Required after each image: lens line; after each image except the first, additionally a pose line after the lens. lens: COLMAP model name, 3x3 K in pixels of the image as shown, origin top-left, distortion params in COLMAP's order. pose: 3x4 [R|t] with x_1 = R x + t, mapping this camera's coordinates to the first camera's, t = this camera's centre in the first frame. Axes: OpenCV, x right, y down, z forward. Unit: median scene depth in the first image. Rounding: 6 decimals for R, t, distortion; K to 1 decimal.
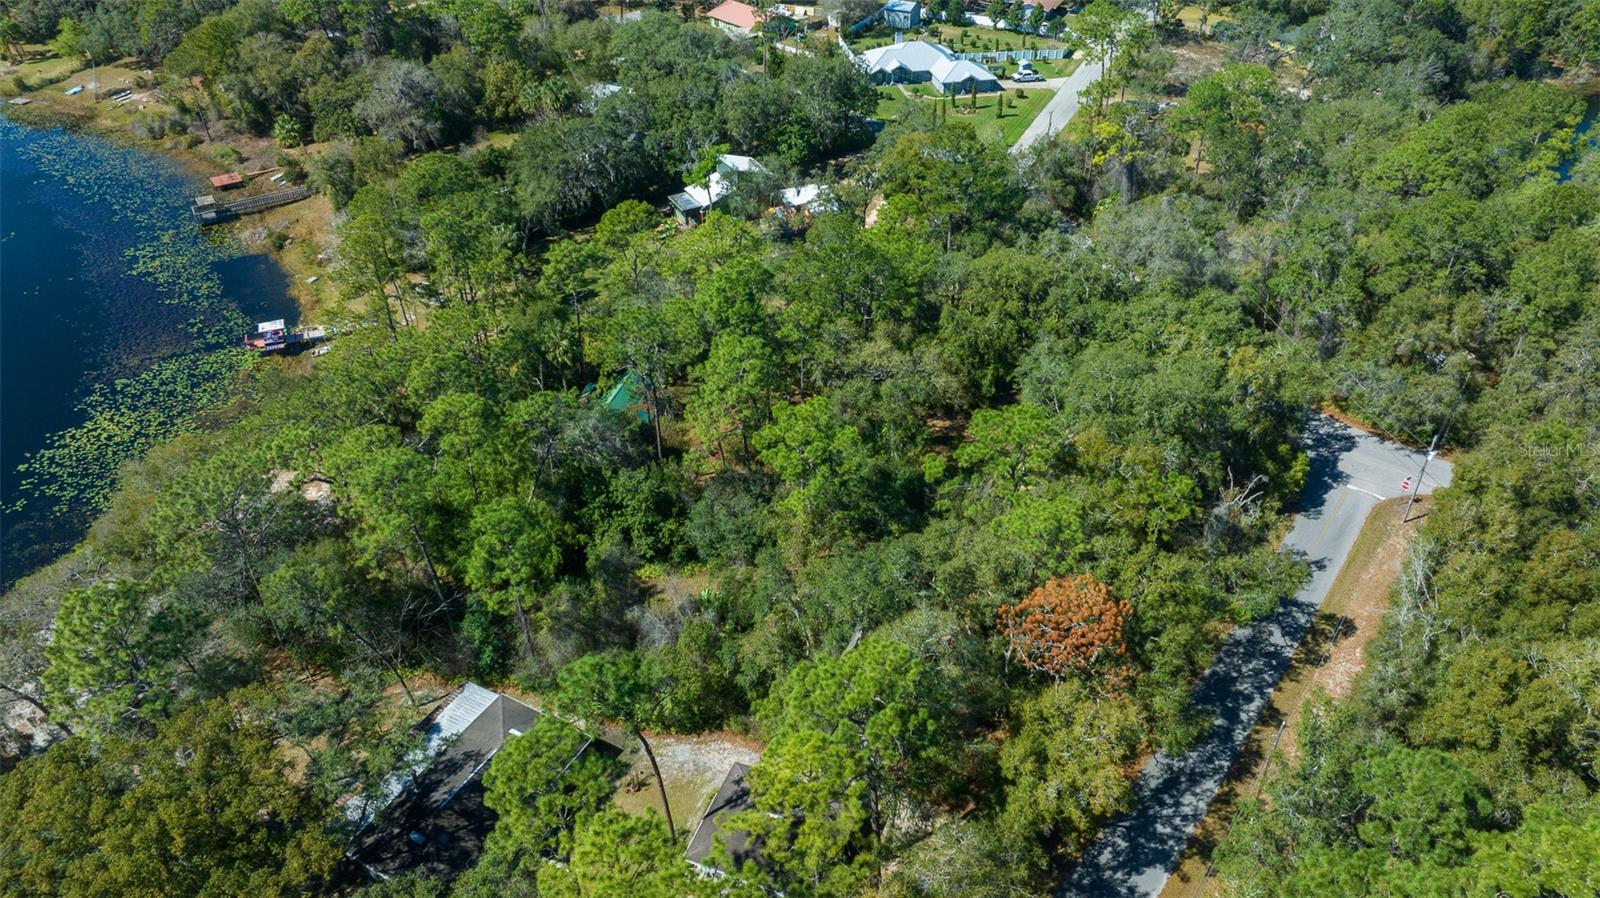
lens RADIAL K [[1126.5, 0, 809.5], [0, 1126.5, 448.1], [0, 0, 1]] dist [-0.041033, 0.047639]
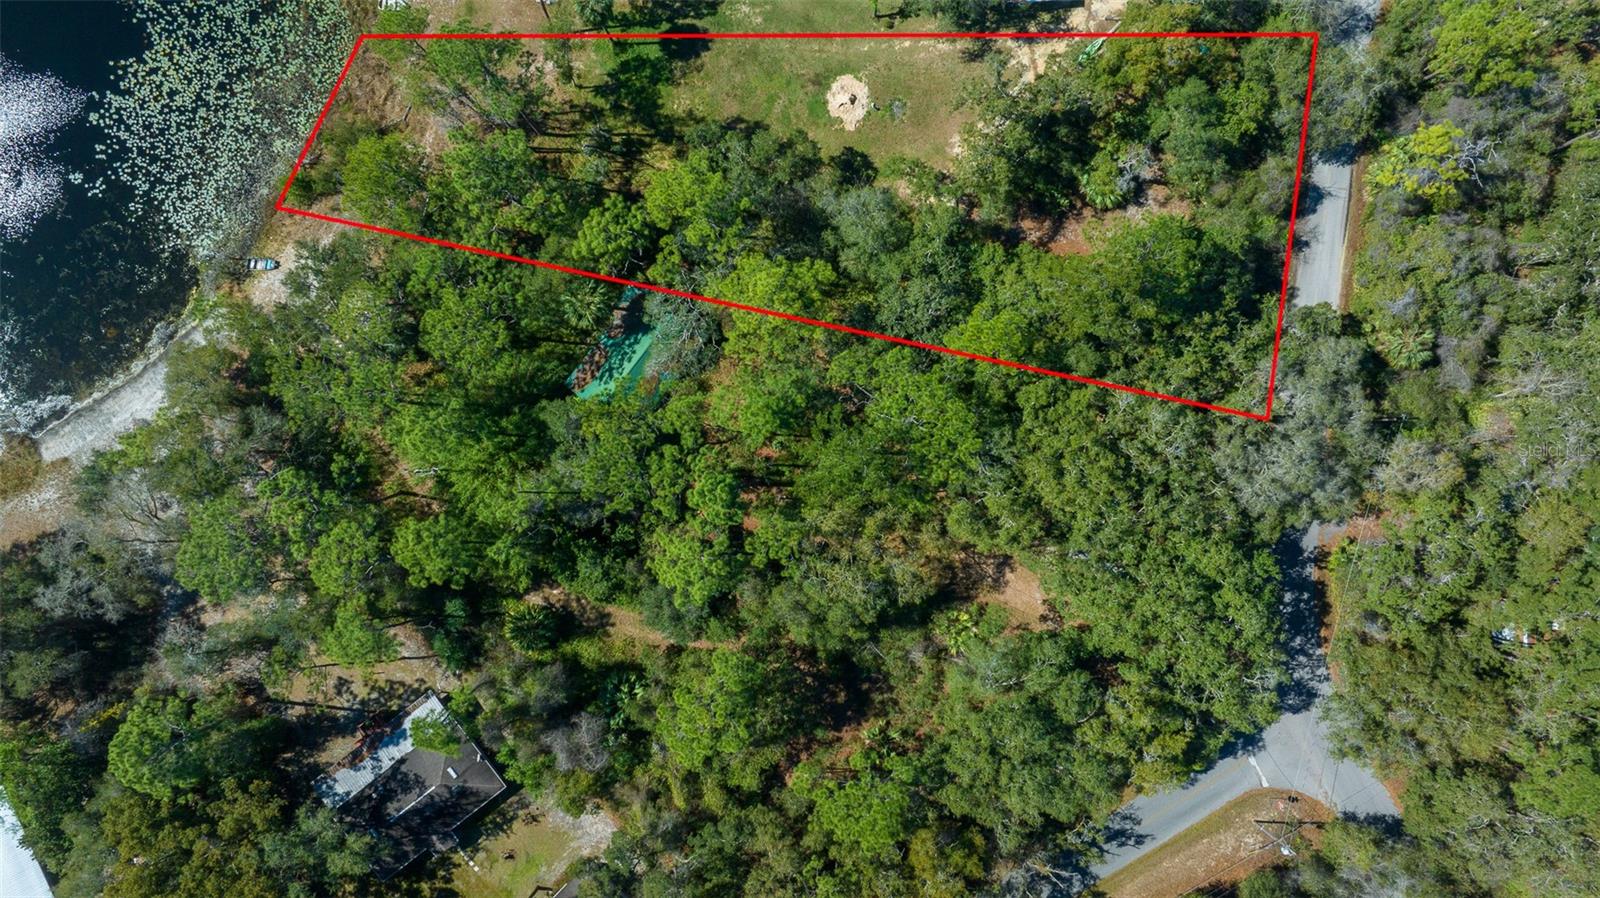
lens RADIAL K [[1126.5, 0, 808.2], [0, 1126.5, 454.9], [0, 0, 1]] dist [-0.041033, 0.047639]
pose [[0.918167, 0.396178, -0.003597, -0.005540], [-0.229106, 0.538329, 0.810995, -0.641555], [0.323234, -0.743804, 0.585042, 0.342108]]
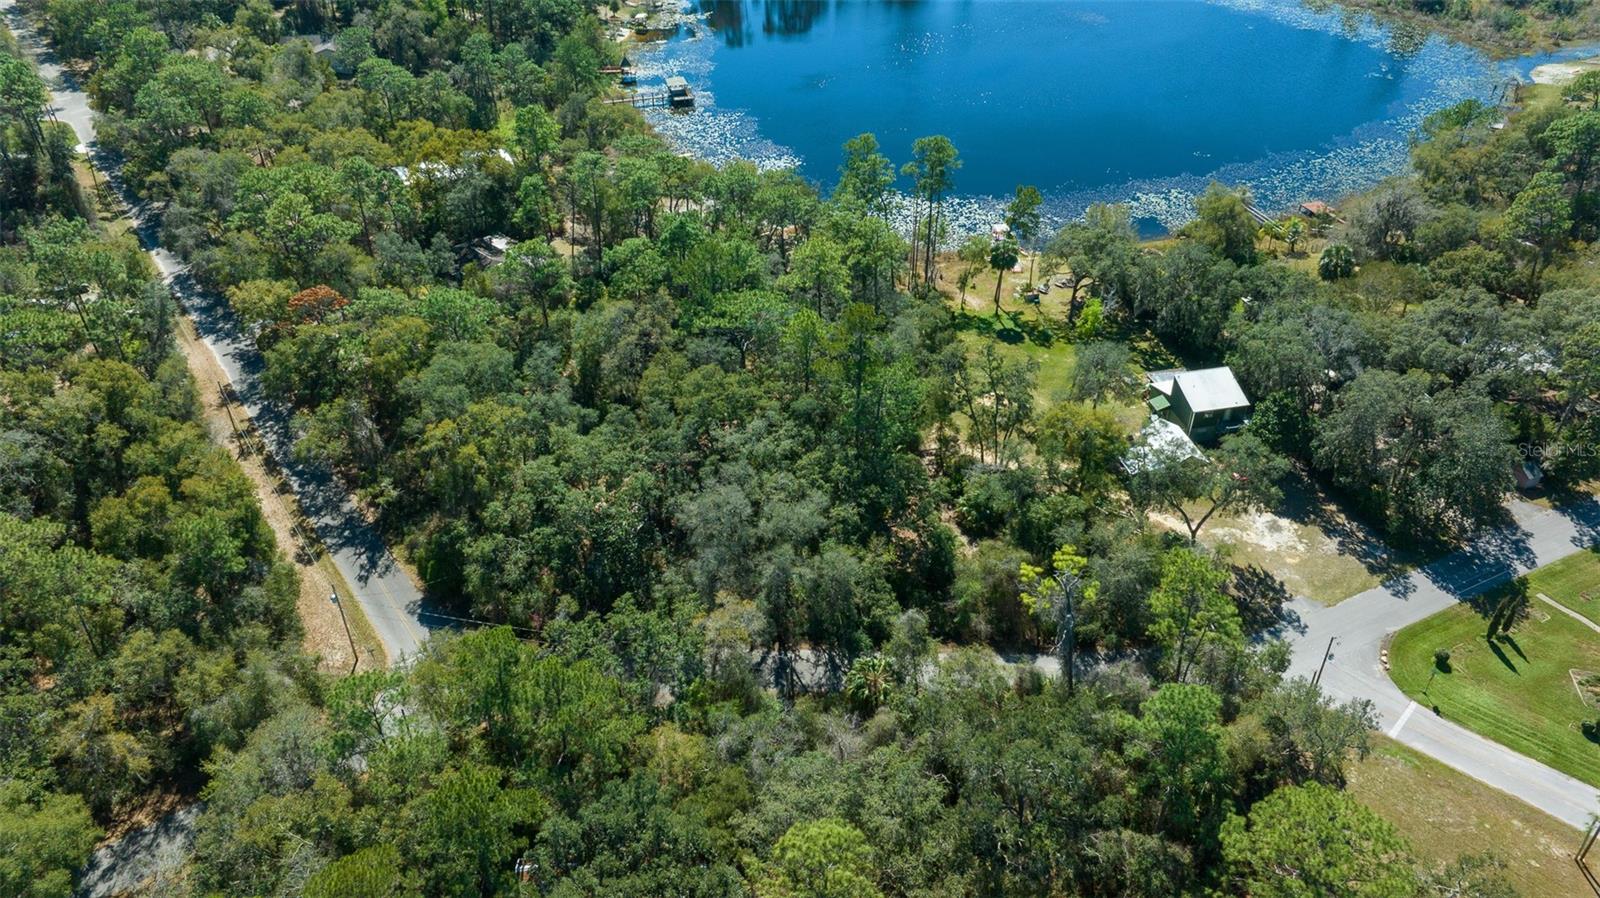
lens RADIAL K [[1126.5, 0, 801.2], [0, 1126.5, 448.5], [0, 0, 1]] dist [-0.041033, 0.047639]
pose [[-0.284500, 0.559525, -0.778454, 0.781196], [-0.546881, 0.572206, 0.611148, -0.636188], [0.787389, 0.599594, 0.143201, 0.742540]]
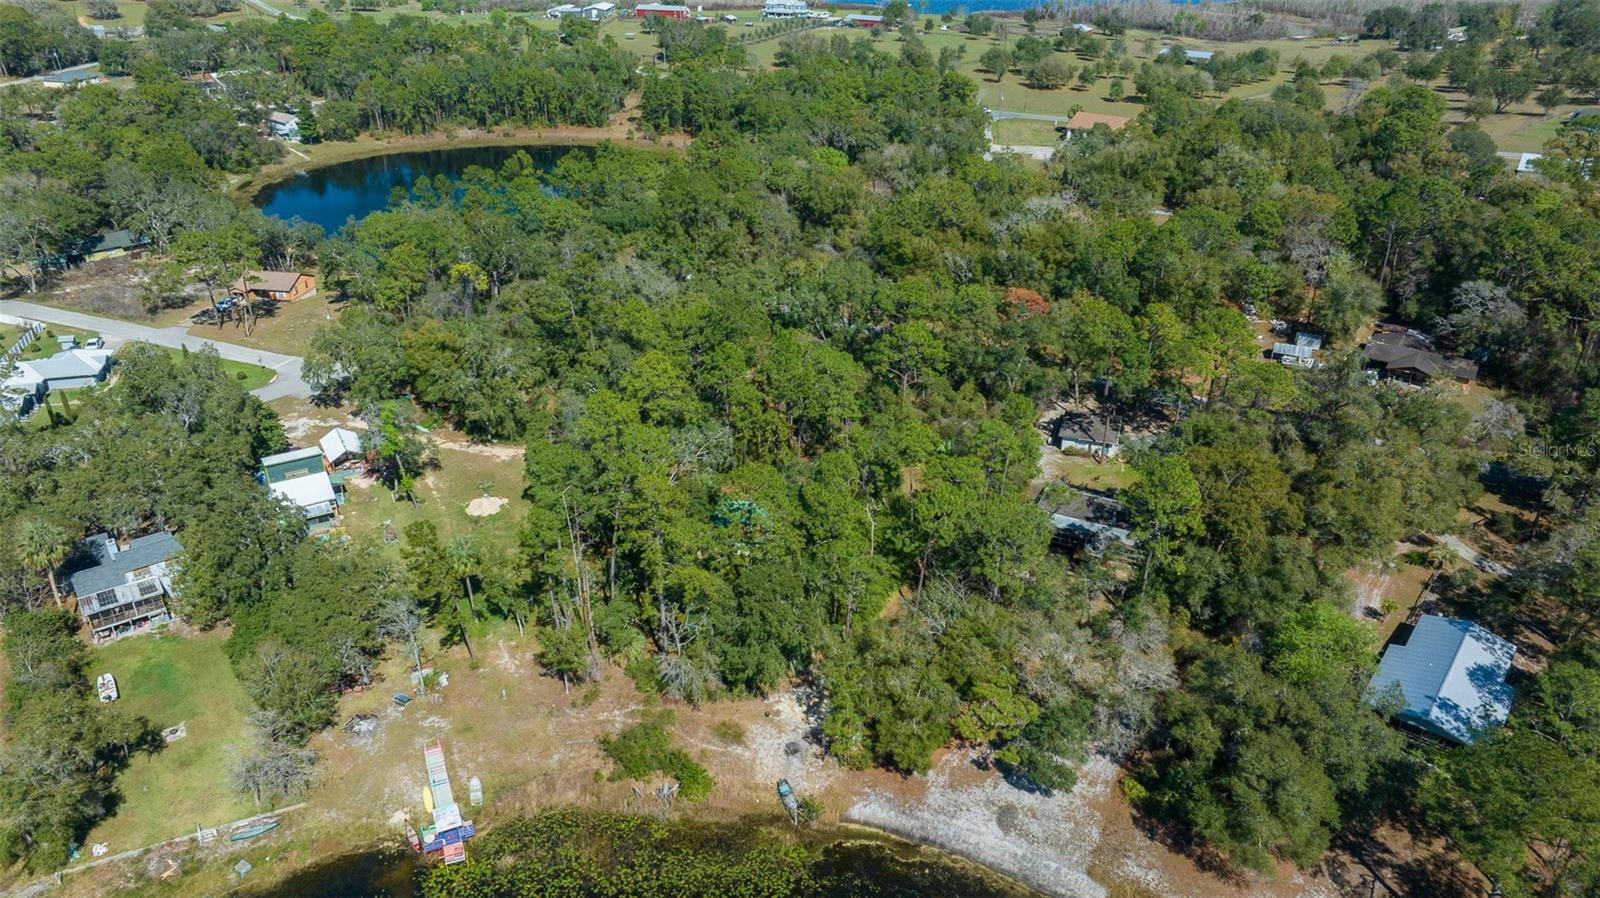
lens RADIAL K [[1126.5, 0, 800.0], [0, 1126.5, 447.3], [0, 0, 1]] dist [-0.041033, 0.047639]
pose [[-0.044280, -0.461465, 0.886053, -1.000648], [0.580562, 0.709900, 0.398736, -0.429120], [-0.813011, 0.532065, 0.236475, 0.481473]]
